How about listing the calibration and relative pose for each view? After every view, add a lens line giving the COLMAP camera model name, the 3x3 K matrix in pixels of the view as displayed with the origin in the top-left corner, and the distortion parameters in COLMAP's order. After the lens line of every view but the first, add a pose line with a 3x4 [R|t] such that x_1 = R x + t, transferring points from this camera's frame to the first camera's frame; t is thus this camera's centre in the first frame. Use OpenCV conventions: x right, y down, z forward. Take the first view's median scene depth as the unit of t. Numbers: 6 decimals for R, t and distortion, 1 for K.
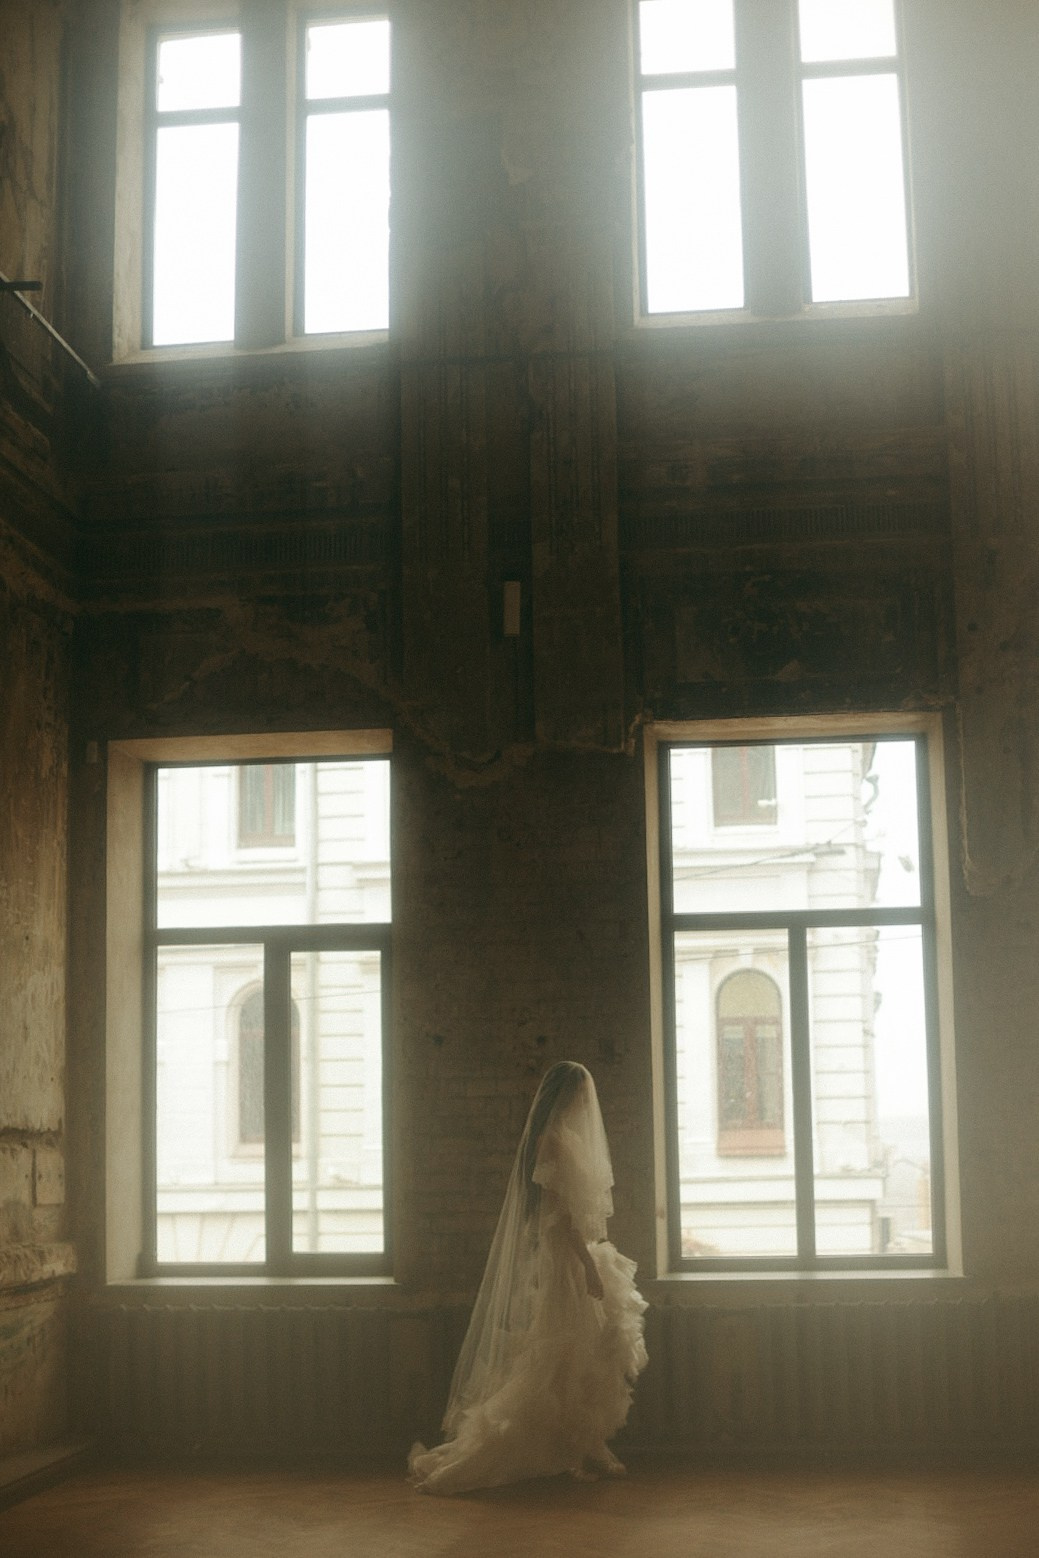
lens RADIAL K [[2266.7, 0, 505.3], [0, 2266.7, 801.1], [0, 0, 1]] dist [-0.125229, 0.000000]
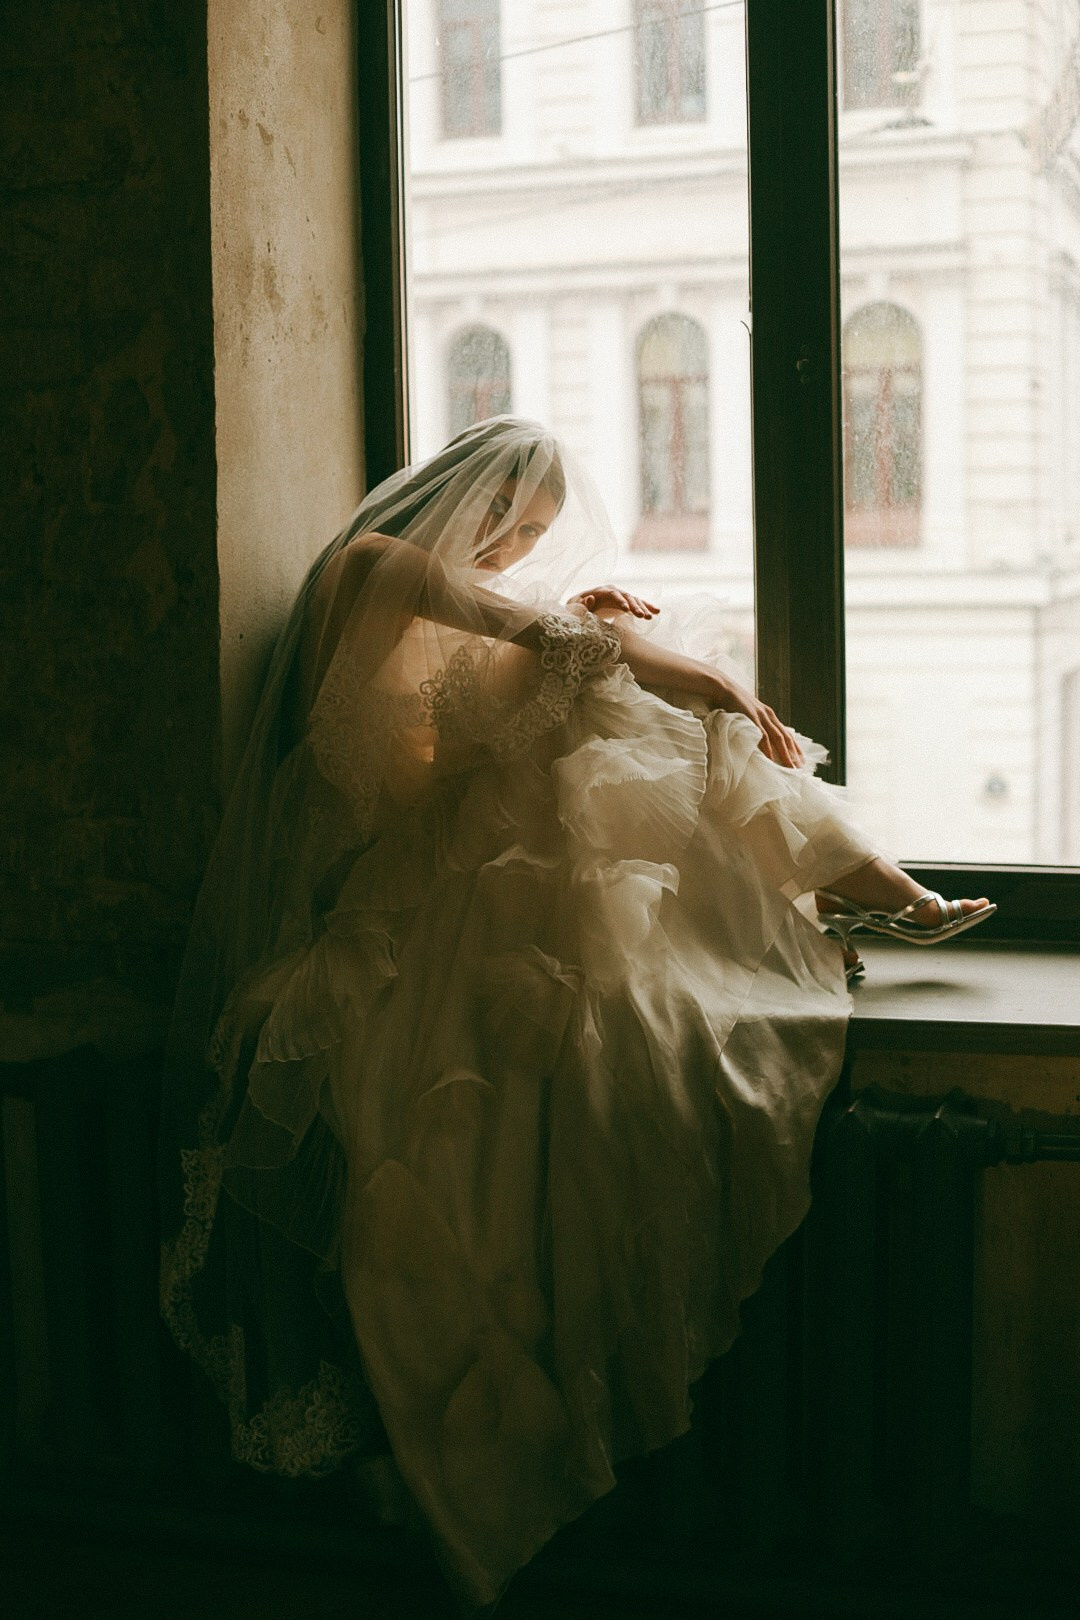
lens RADIAL K [[2356.9, 0, 521.0], [0, 2356.9, 805.6], [0, 0, 1]] dist [-0.125229, 0.000000]
pose [[0.986777, 0.011971, -0.161643, 0.393562], [0.031285, 0.964448, 0.262413, 0.094500], [0.159038, -0.264000, 0.951321, 0.652923]]
